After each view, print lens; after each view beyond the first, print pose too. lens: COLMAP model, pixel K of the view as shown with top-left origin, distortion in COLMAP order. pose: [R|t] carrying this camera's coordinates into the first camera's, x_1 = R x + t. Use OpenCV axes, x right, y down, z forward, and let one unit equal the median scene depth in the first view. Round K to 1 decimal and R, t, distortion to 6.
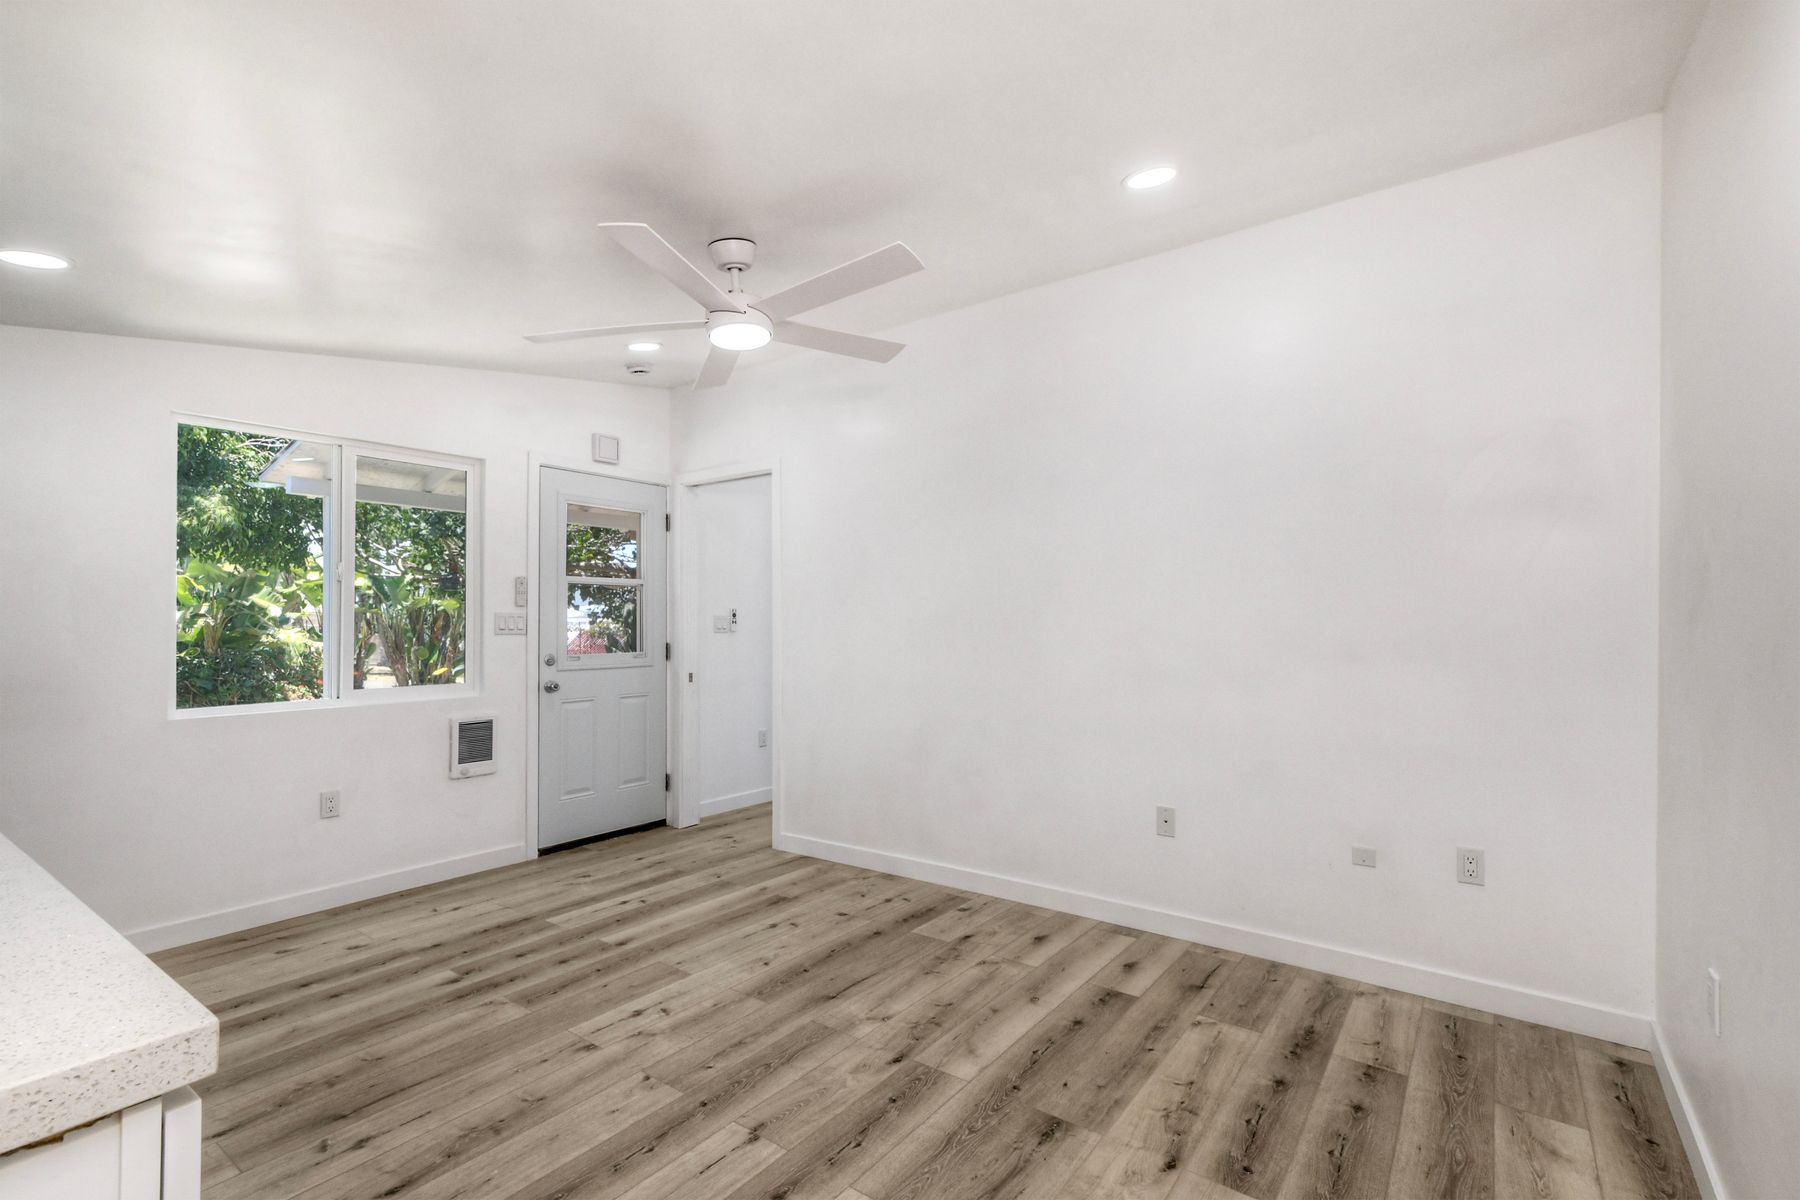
lens RADIAL K [[778.4, 0, 919.1], [0, 778.4, 601.4], [0, 0, 1]] dist [0.003969, -0.000239]
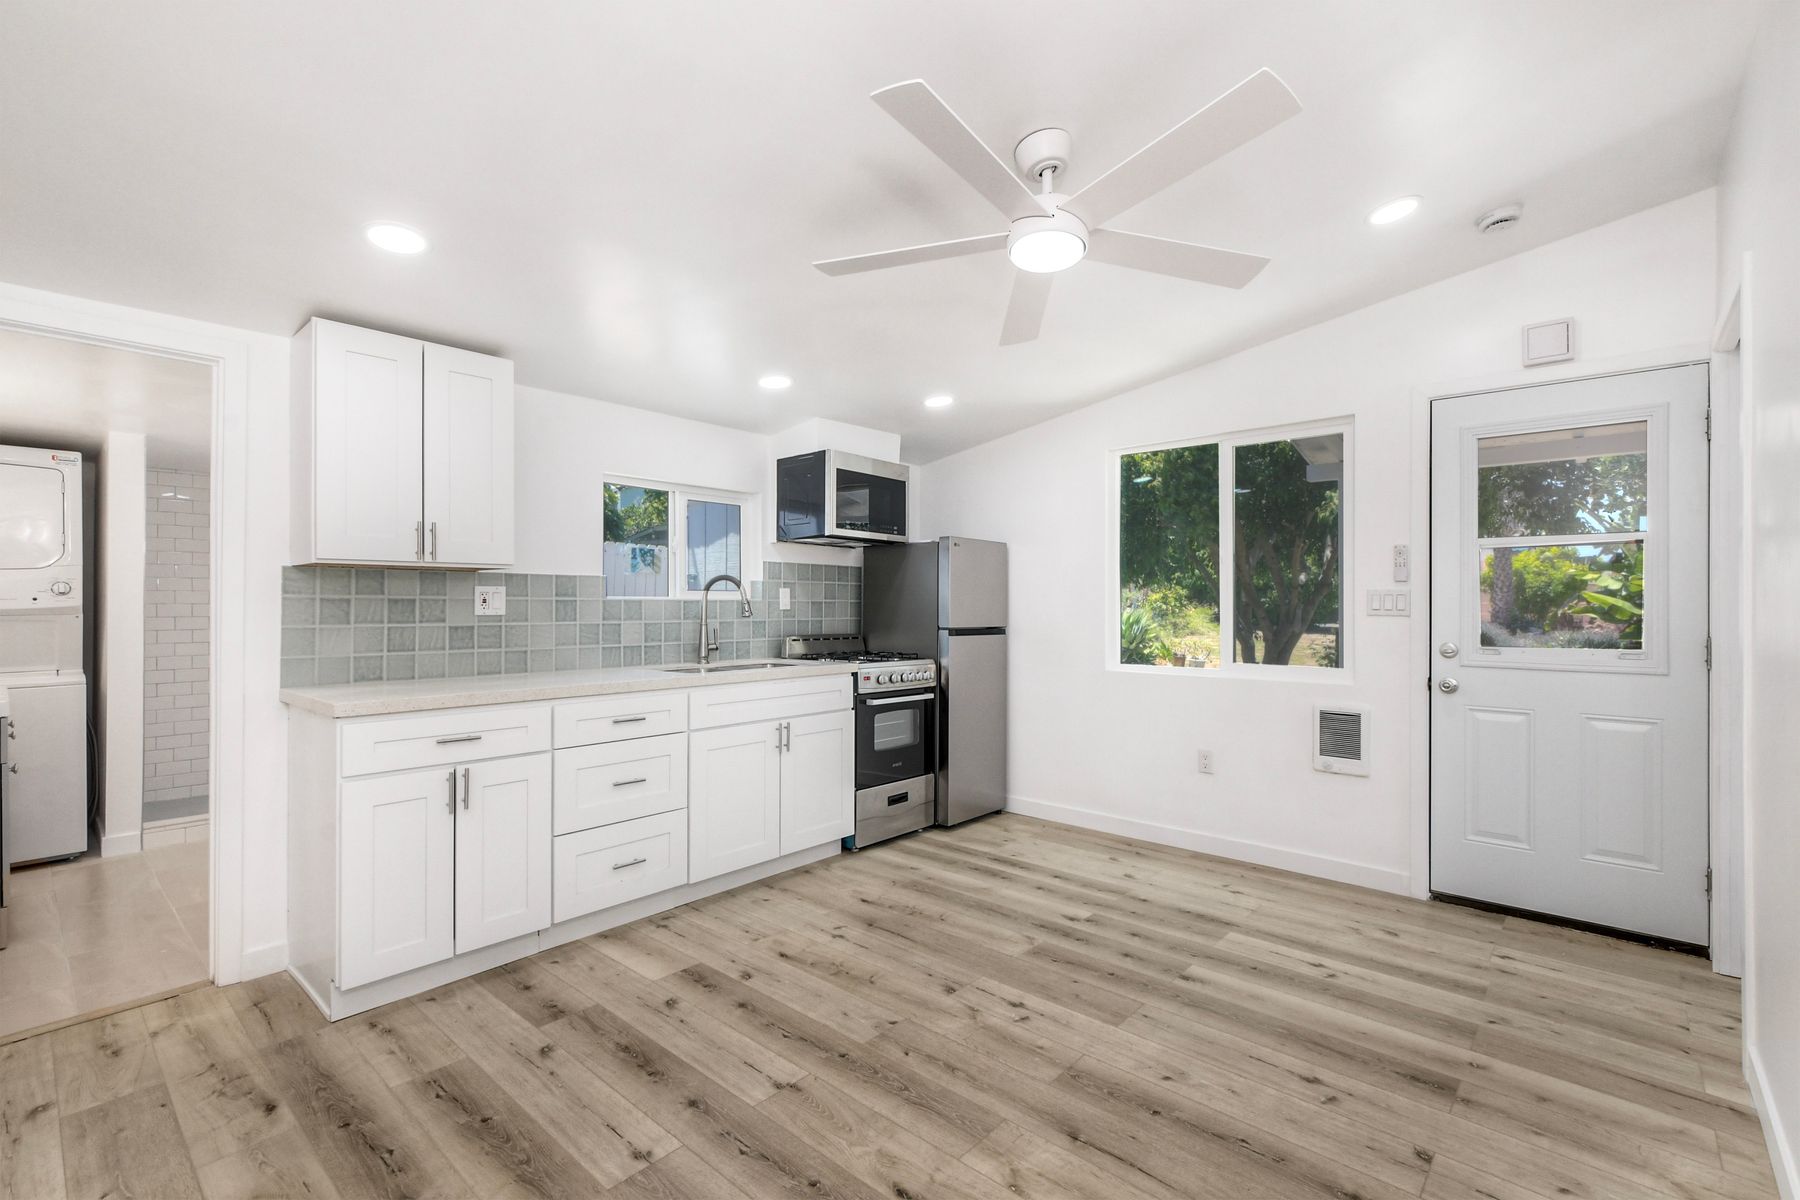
lens RADIAL K [[882.3, 0, 984.8], [0, 882.3, 597.7], [0, 0, 1]] dist [0.005873, 0.000785]
pose [[-0.095160, -0.002055, -0.995460, 0.569177], [0.026449, 0.999640, -0.004592, 0.019990], [0.995111, -0.026766, -0.095072, 0.831888]]
